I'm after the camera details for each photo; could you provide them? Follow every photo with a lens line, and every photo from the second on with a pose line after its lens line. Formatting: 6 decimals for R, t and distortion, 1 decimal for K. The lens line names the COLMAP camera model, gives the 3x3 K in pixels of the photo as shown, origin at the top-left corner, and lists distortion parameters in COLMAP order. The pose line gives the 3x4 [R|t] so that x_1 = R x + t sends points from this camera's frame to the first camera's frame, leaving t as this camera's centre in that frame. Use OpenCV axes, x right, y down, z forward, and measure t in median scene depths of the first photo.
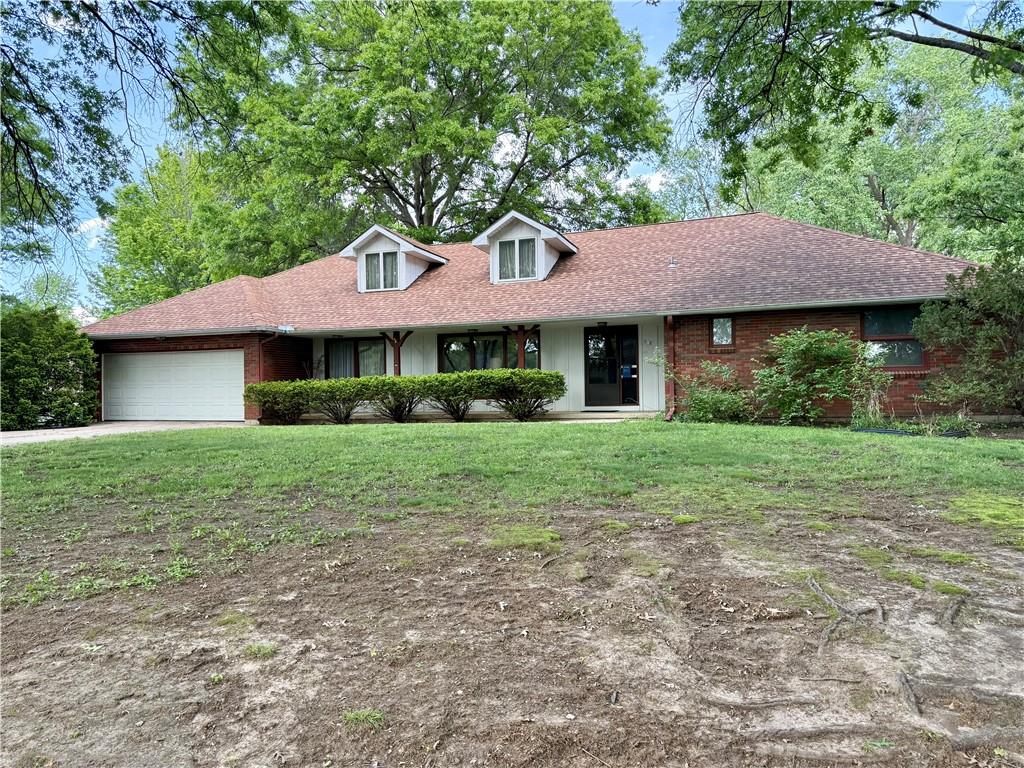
lens RADIAL K [[708.7, 0, 512.0], [0, 708.7, 384.0], [0, 0, 1]] dist [0.033126, -0.002562]
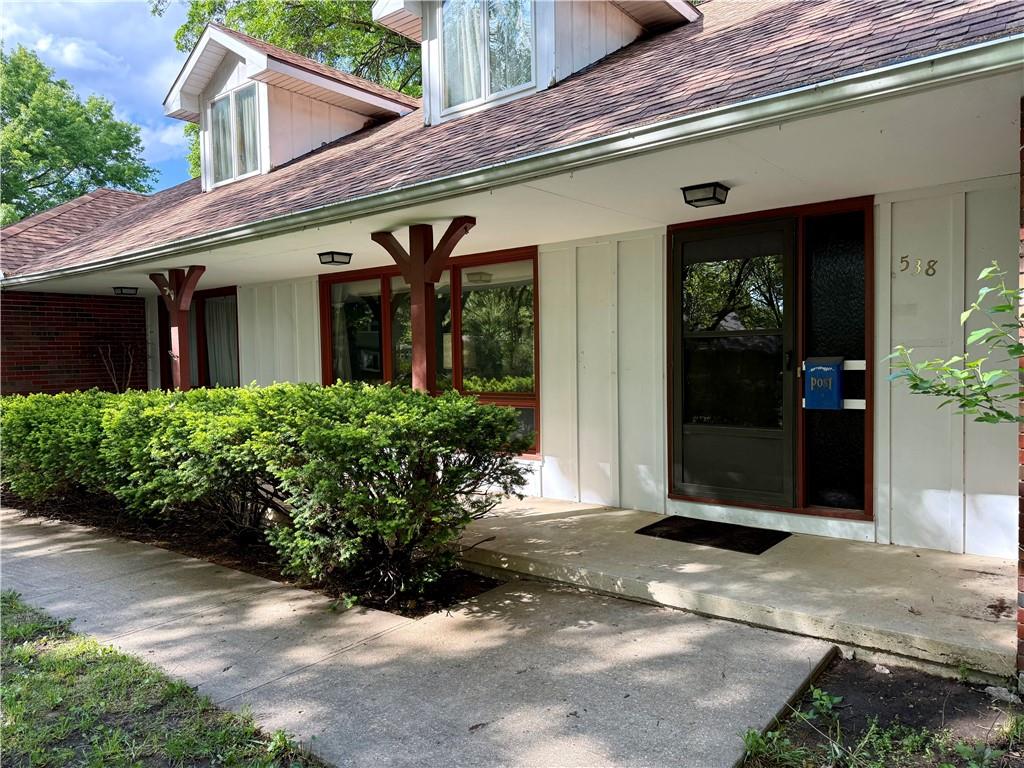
lens RADIAL K [[723.5, 0, 507.8], [0, 723.5, 388.6], [0, 0, 1]] dist [0.008025, 0.001462]
pose [[0.951220, 0.007294, -0.308427, 0.124452], [0.011610, 0.998166, 0.059413, -0.030496], [0.308295, -0.060096, 0.949391, 0.666135]]
